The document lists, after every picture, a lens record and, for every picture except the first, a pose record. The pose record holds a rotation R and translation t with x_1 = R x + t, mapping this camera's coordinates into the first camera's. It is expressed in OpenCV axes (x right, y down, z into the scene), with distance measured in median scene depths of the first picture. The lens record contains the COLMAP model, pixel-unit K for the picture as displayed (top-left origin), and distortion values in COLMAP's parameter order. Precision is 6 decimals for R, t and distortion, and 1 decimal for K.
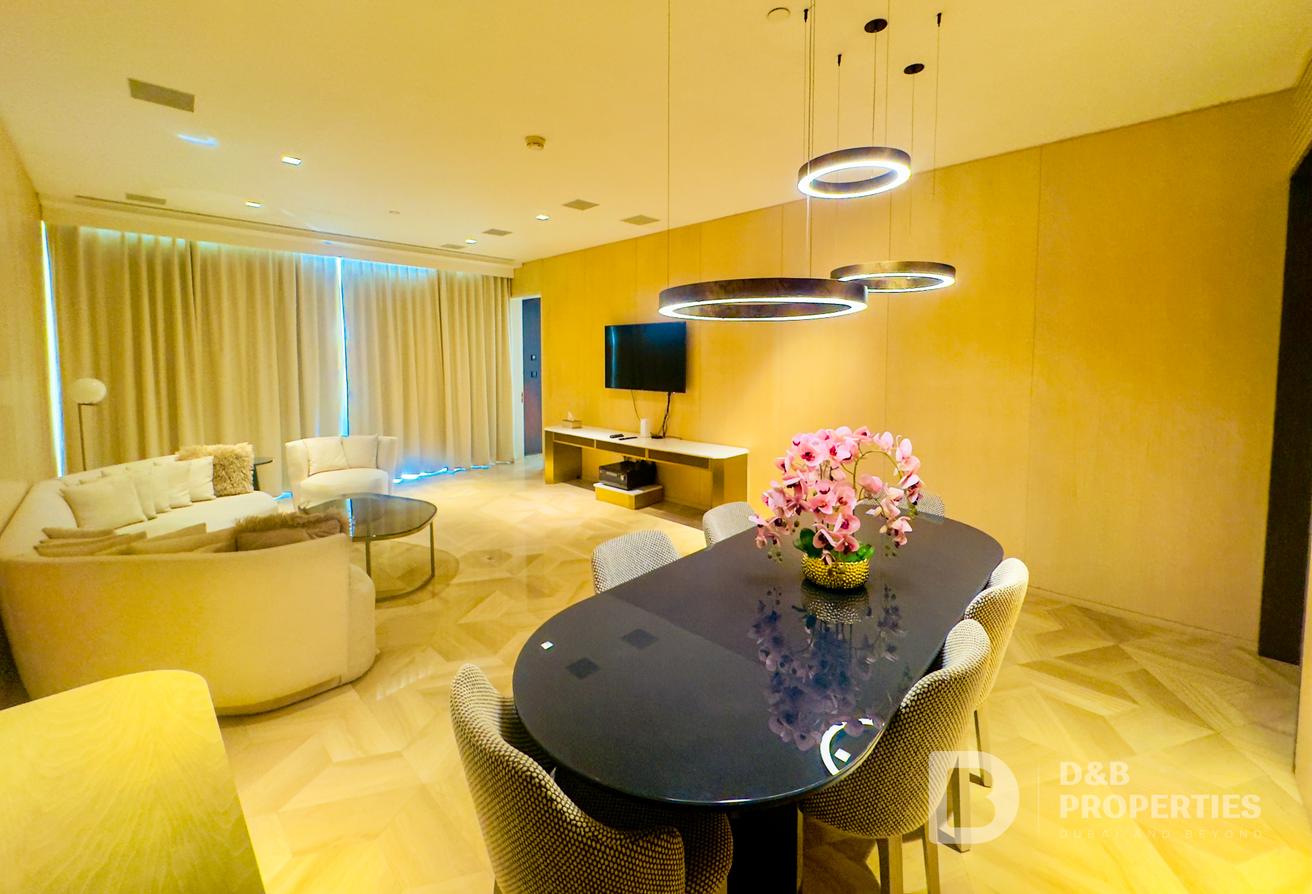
lens RADIAL K [[526.3, 0, 650.1], [0, 526.3, 388.0], [0, 0, 1]] dist [0.002983, 0.000285]
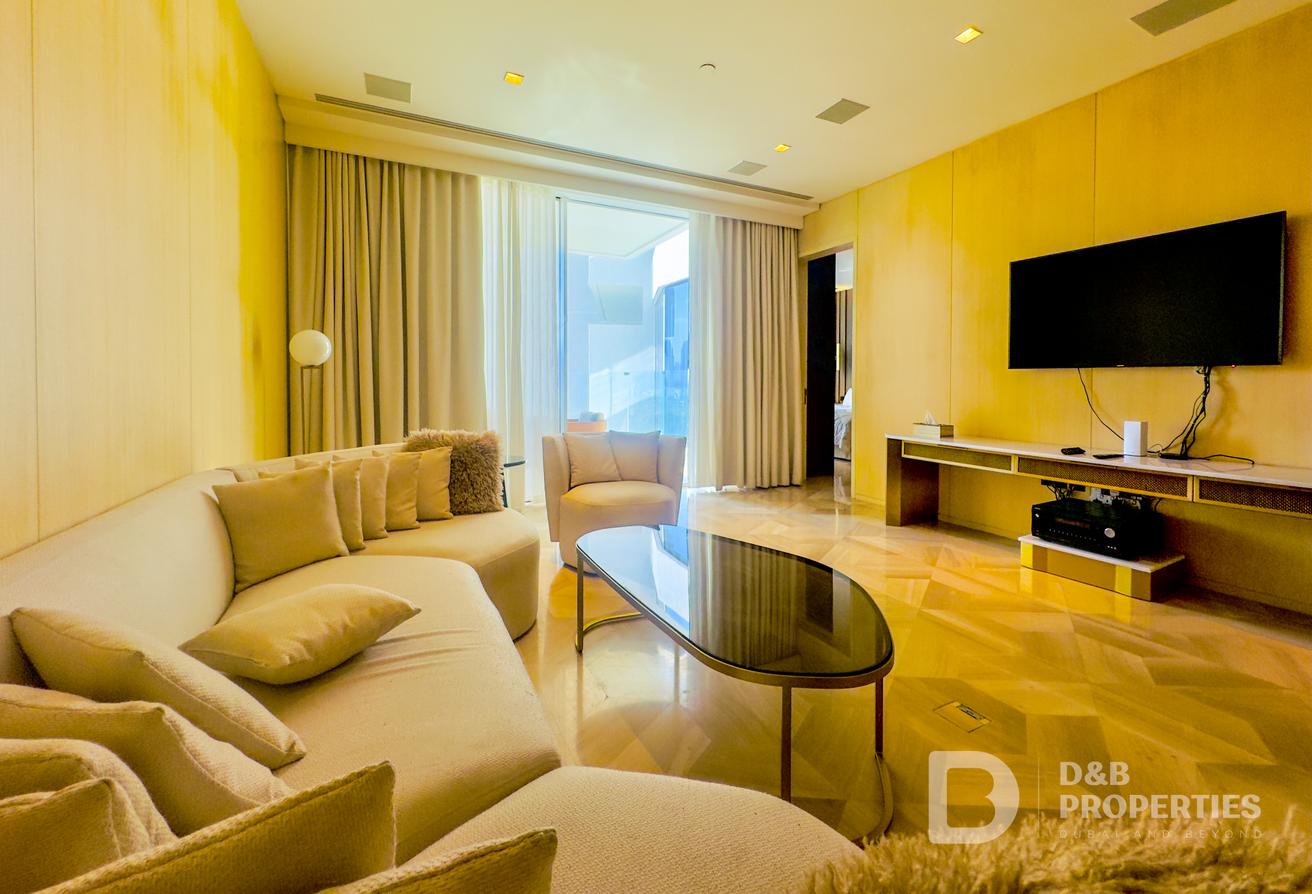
lens RADIAL K [[526.3, 0, 650.1], [0, 526.3, 388.0], [0, 0, 1]] dist [0.002983, 0.000285]
pose [[0.944031, 0.004578, -0.329825, -0.303512], [-0.019454, 0.998936, -0.041817, 0.060731], [0.329283, 0.045893, 0.943115, 0.367669]]
